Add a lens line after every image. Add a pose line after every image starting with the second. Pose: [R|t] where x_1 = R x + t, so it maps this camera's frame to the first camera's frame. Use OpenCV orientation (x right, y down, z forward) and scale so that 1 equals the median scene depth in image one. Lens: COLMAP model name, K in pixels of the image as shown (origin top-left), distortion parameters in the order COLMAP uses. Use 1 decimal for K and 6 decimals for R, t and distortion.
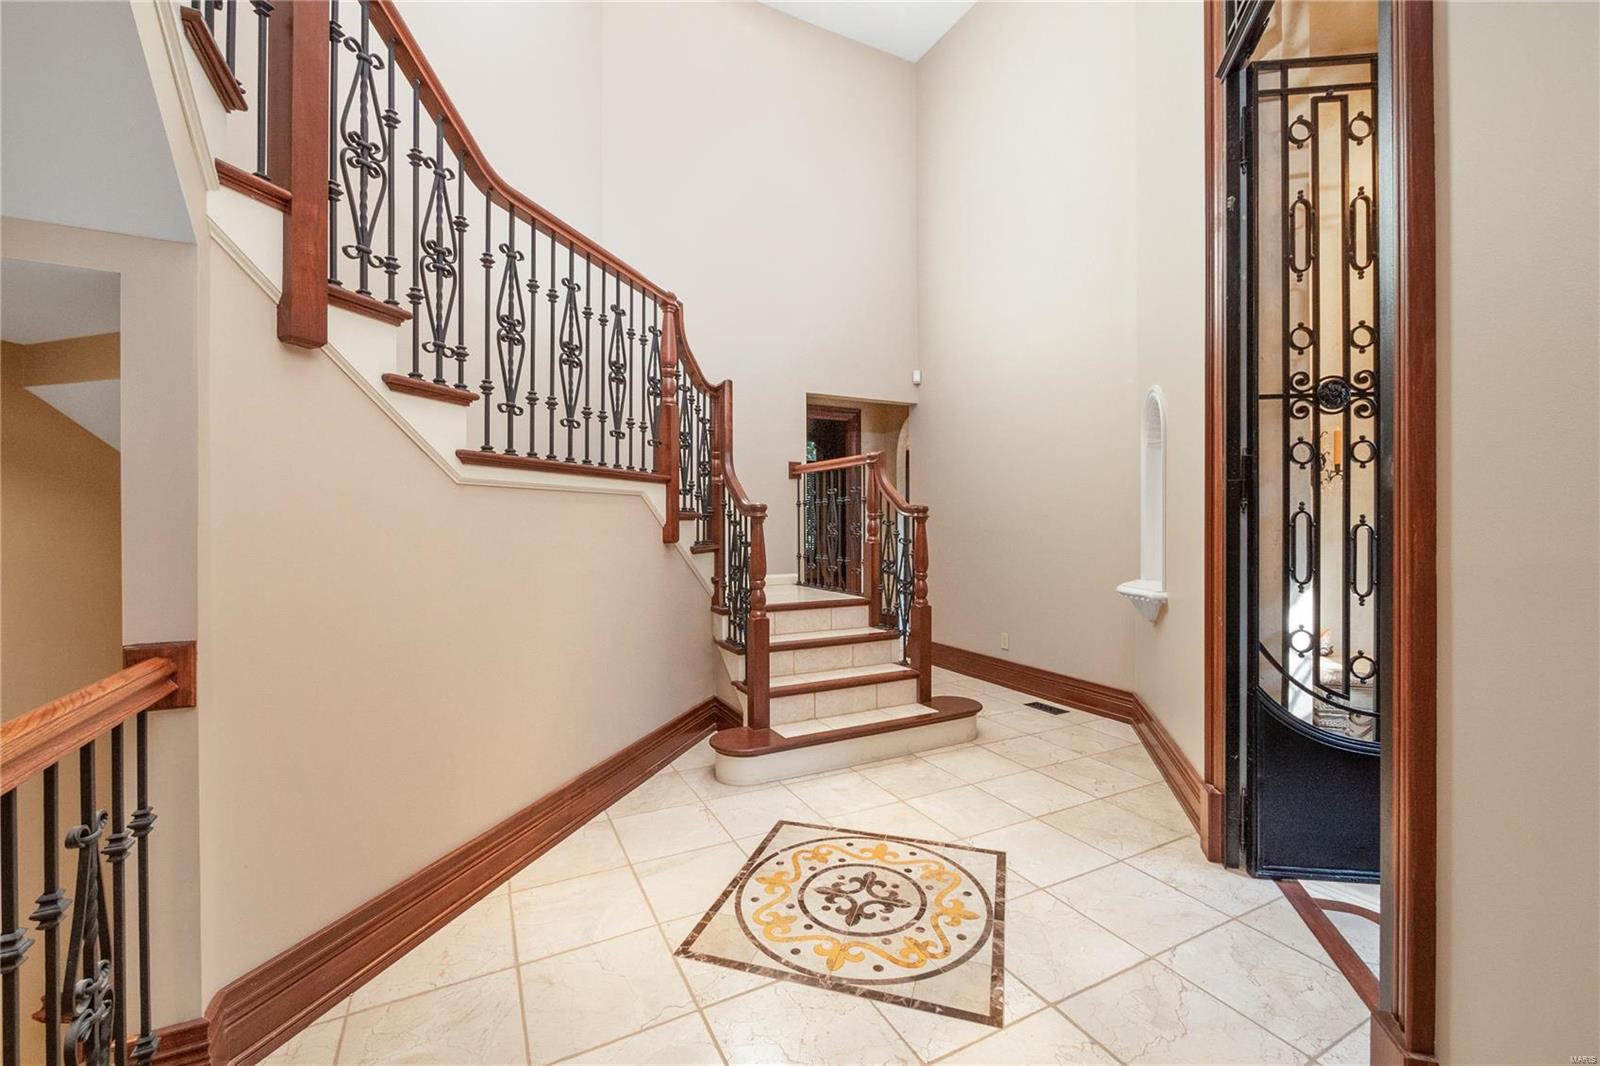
lens RADIAL K [[654.5, 0, 801.1], [0, 654.5, 514.8], [0, 0, 1]] dist [-0.003337, 0.000109]
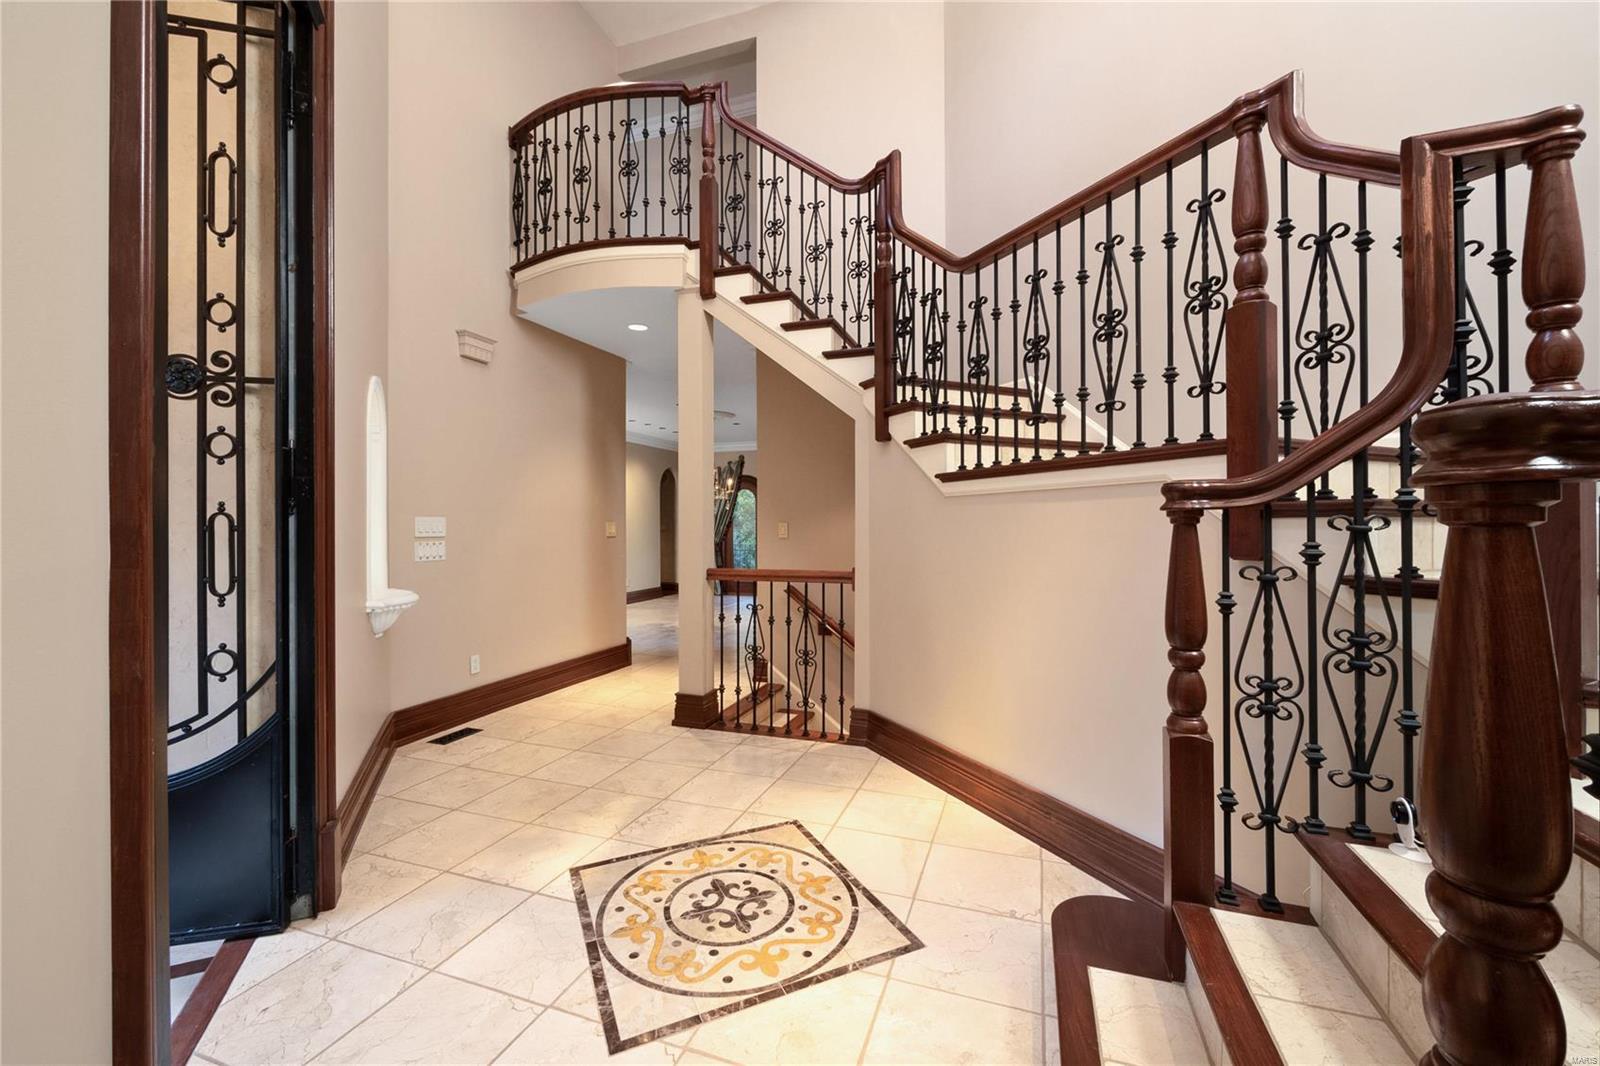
lens RADIAL K [[654.5, 0, 801.0], [0, 654.5, 534.2], [0, 0, 1]] dist [-0.003337, 0.000109]
pose [[-0.731198, 0.008162, -0.682117, 0.696919], [0.003847, 0.999962, 0.007842, 0.022396], [0.682155, 0.003110, -0.731201, 1.833687]]
